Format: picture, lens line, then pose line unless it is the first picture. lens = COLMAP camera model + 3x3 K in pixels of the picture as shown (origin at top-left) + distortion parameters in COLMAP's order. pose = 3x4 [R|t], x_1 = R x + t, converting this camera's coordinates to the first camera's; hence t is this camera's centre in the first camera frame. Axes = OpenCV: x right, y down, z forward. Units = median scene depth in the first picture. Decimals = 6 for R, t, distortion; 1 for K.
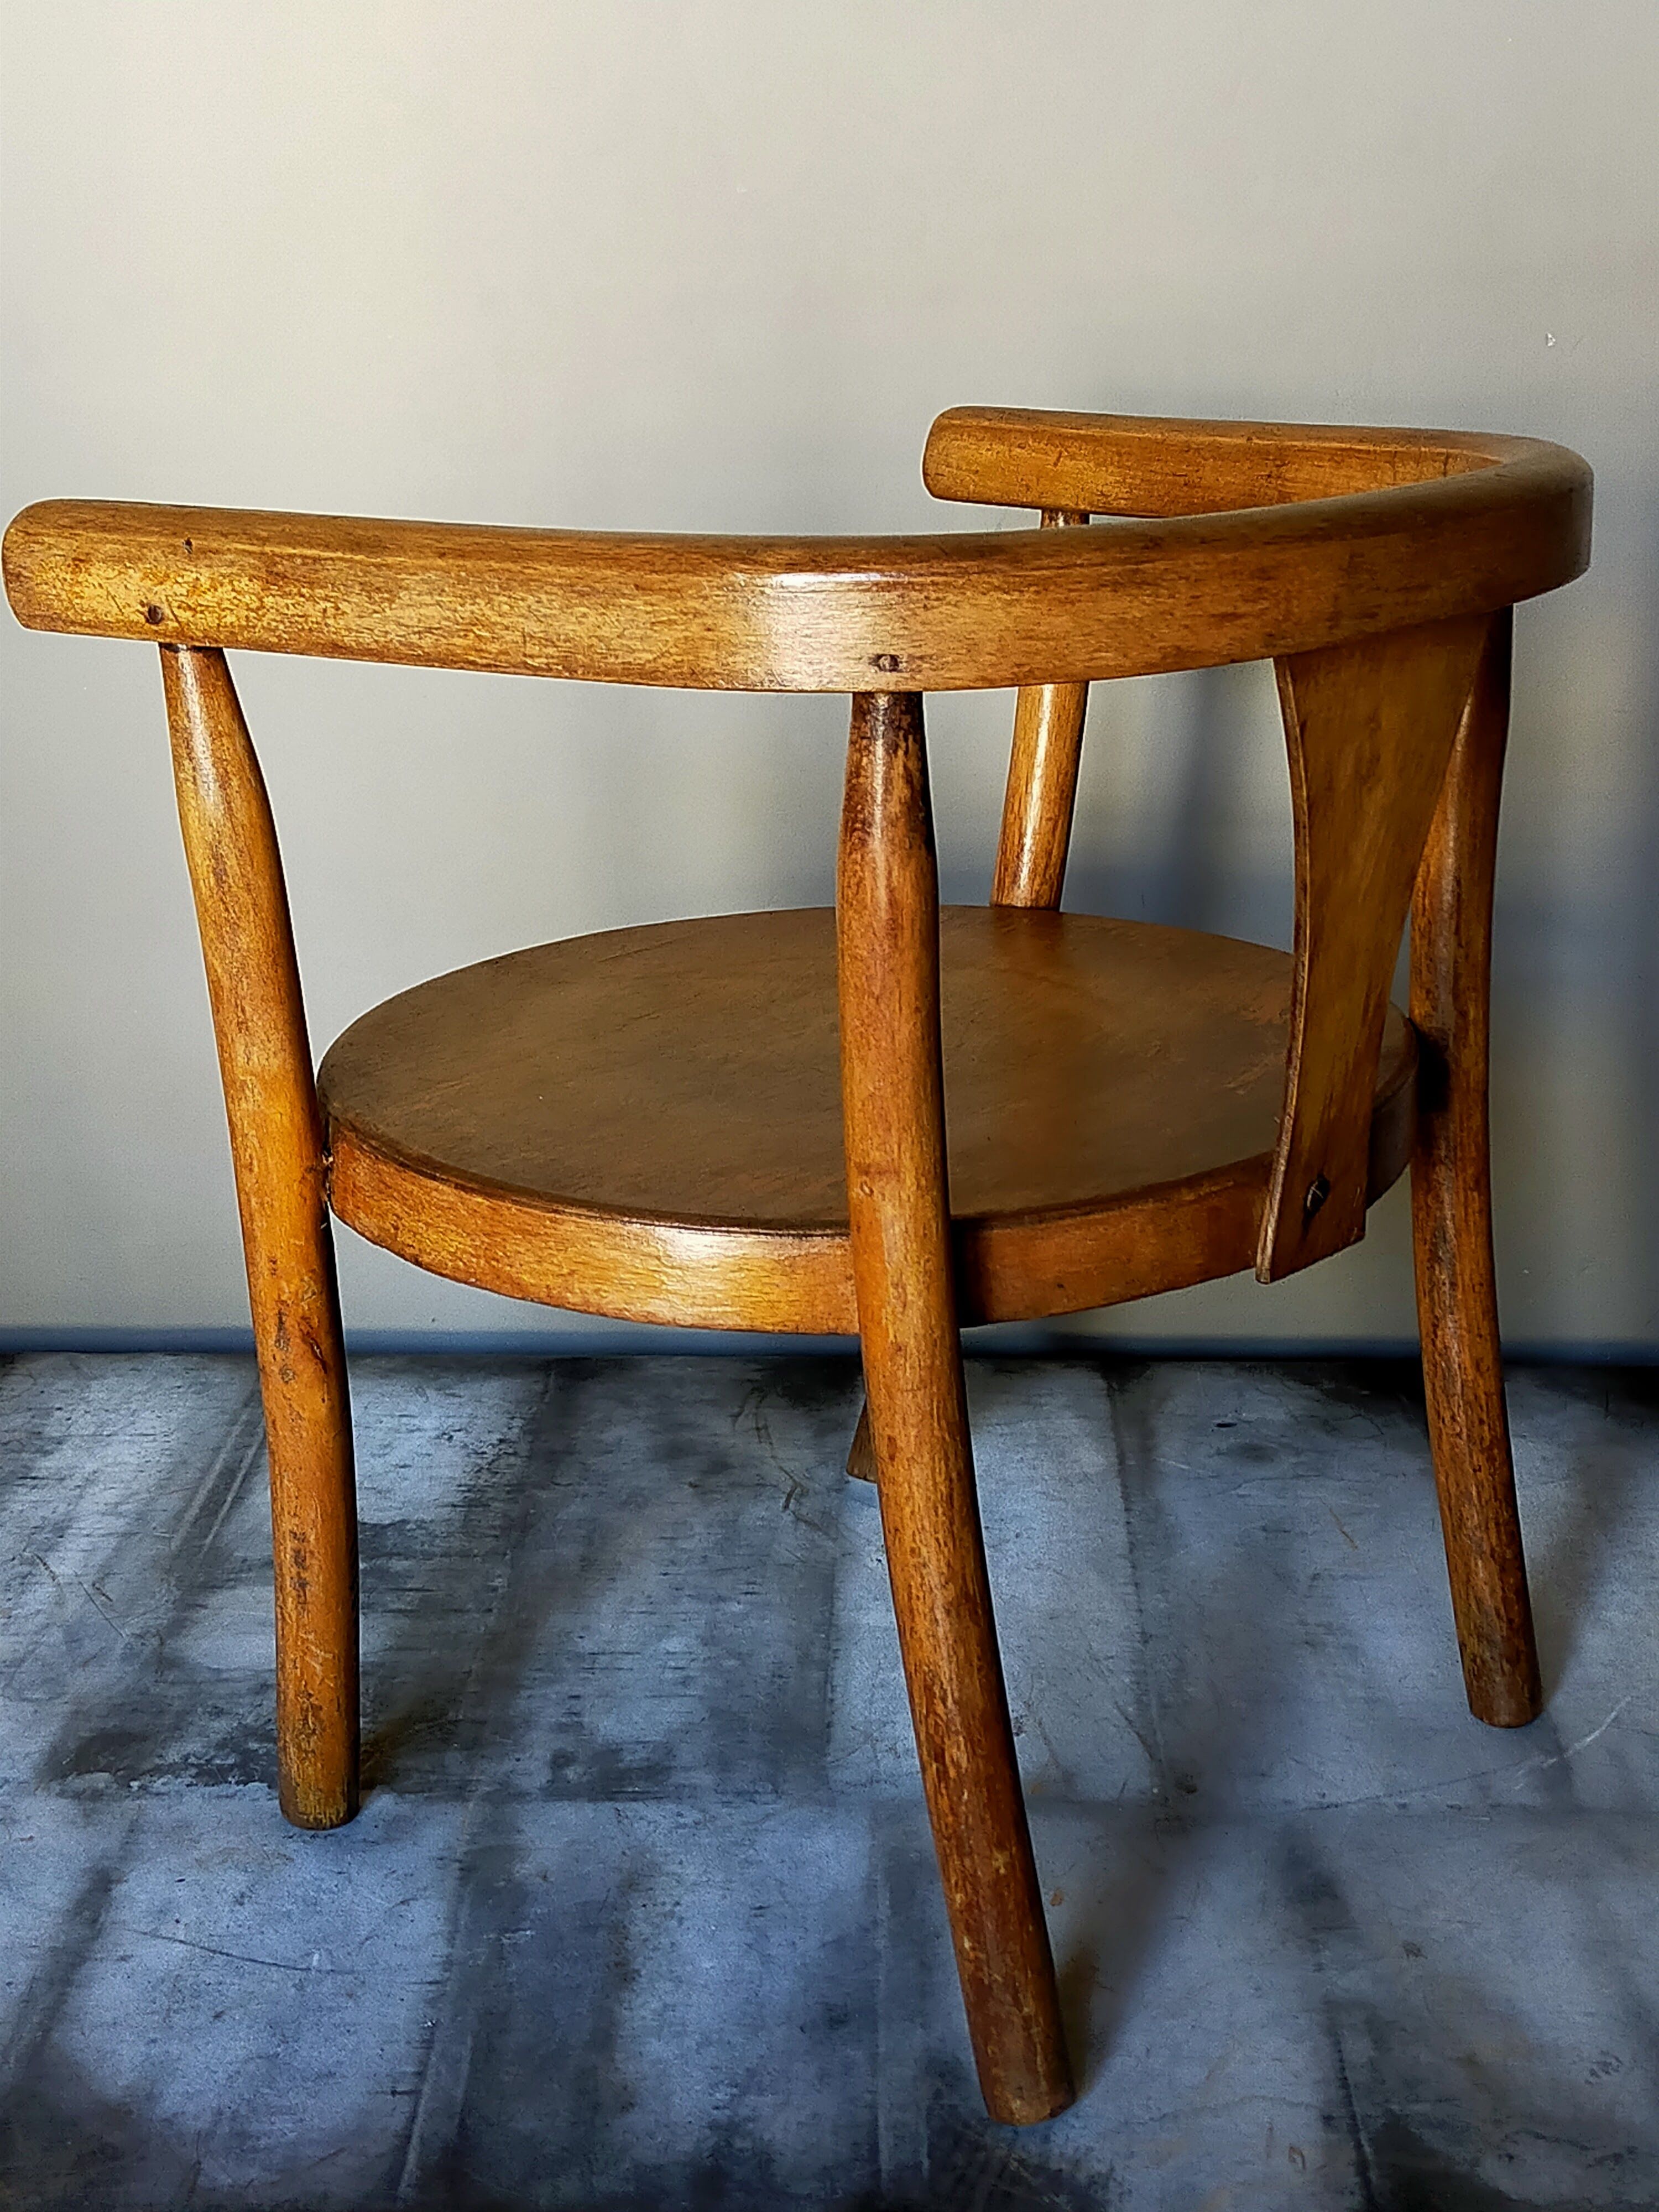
lens RADIAL K [[3273.7, 0, 837.0], [0, 3273.7, 1098.9], [0, 0, 1]] dist [0.185816, -0.405068]
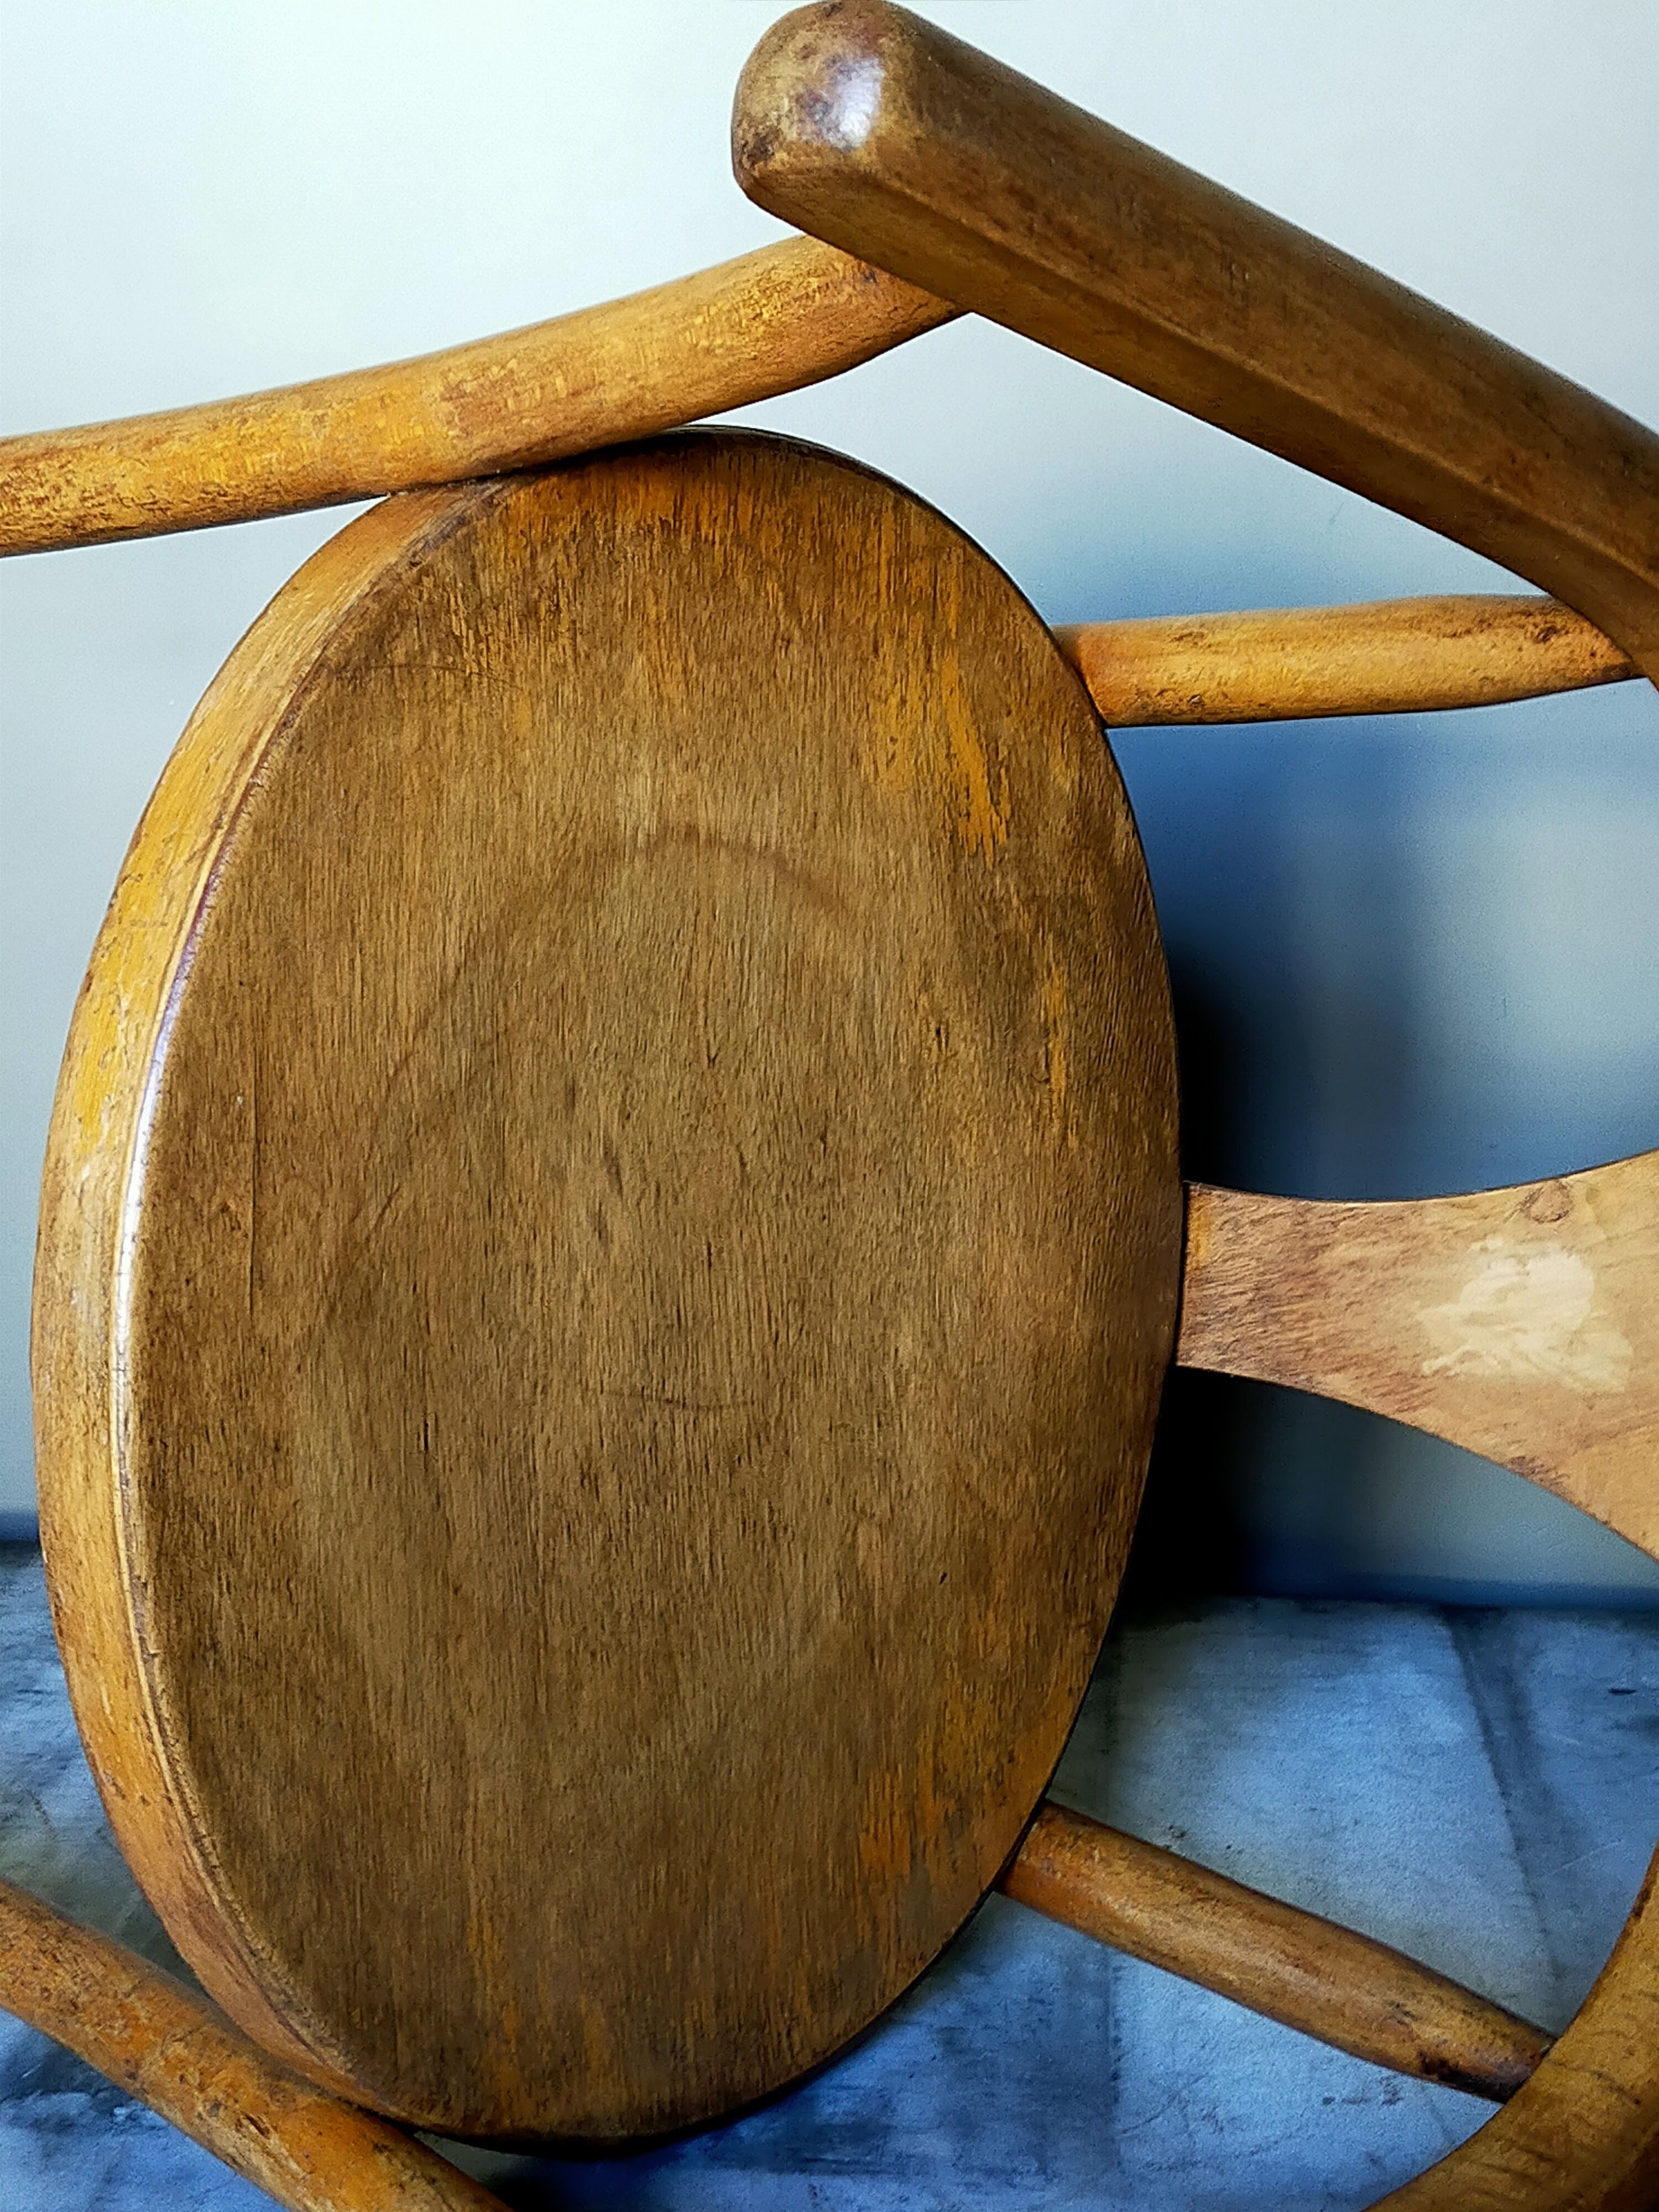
lens RADIAL K [[3351.0, 0, 827.3], [0, 3351.0, 1106.5], [0, 0, 1]] dist [0.141270, -0.274184]
pose [[0.998216, 0.033135, -0.049662, -0.042232], [-0.037707, 0.994843, -0.094155, 0.069654], [0.046286, 0.095859, 0.994318, 0.332425]]
